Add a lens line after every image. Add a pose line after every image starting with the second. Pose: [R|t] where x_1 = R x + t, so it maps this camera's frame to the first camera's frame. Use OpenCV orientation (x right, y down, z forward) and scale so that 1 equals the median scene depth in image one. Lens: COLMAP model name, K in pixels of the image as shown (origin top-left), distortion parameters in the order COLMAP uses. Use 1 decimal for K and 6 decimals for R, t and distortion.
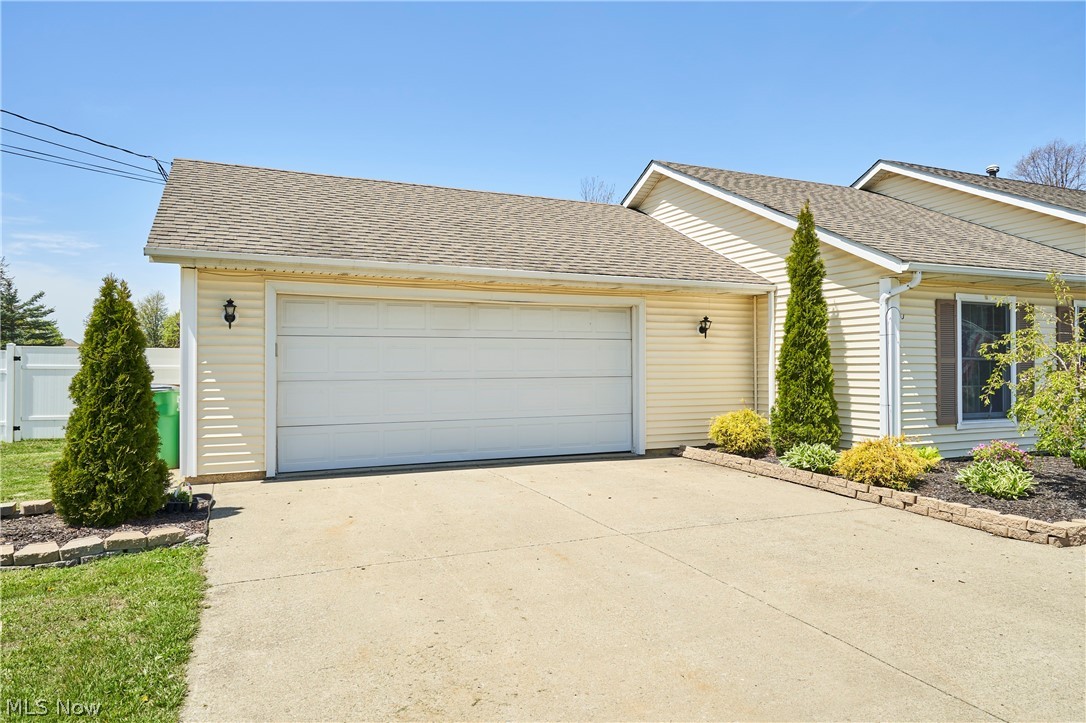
lens RADIAL K [[706.8, 0, 541.3], [0, 706.8, 357.7], [0, 0, 1]] dist [-0.008215, 0.002925]
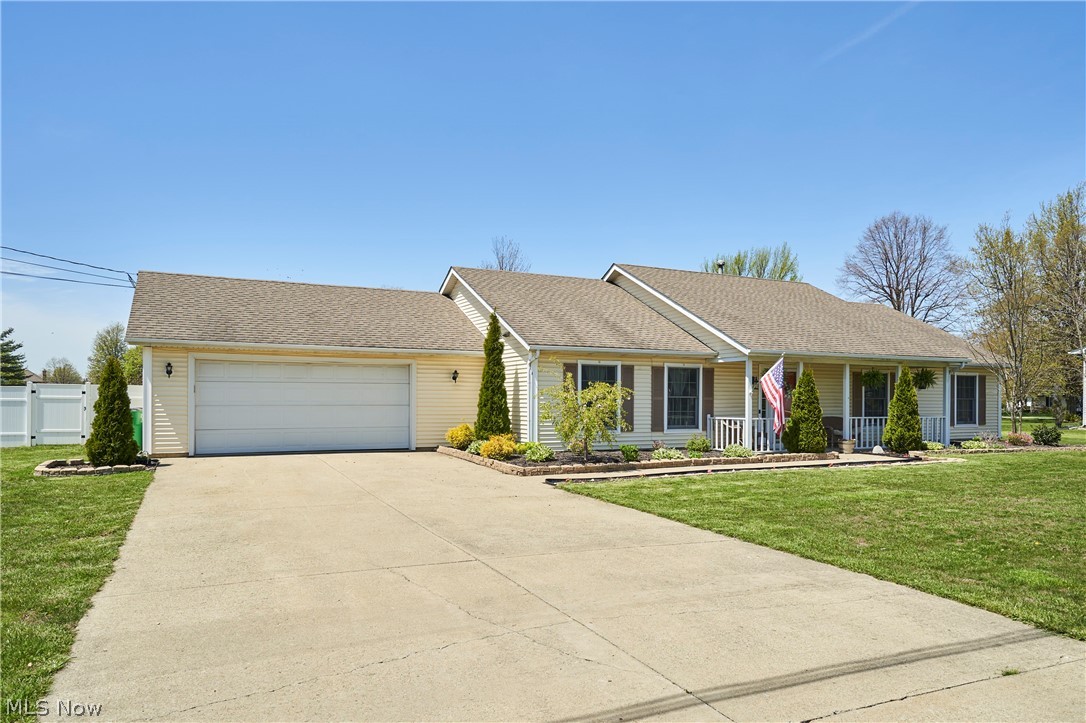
lens RADIAL K [[706.8, 0, 532.3], [0, 706.8, 401.0], [0, 0, 1]] dist [-0.008215, 0.002925]
pose [[0.999385, 0.006574, 0.034447, 0.413533], [-0.007024, 0.999891, 0.012956, -0.008792], [-0.034358, -0.013190, 0.999323, -0.820117]]
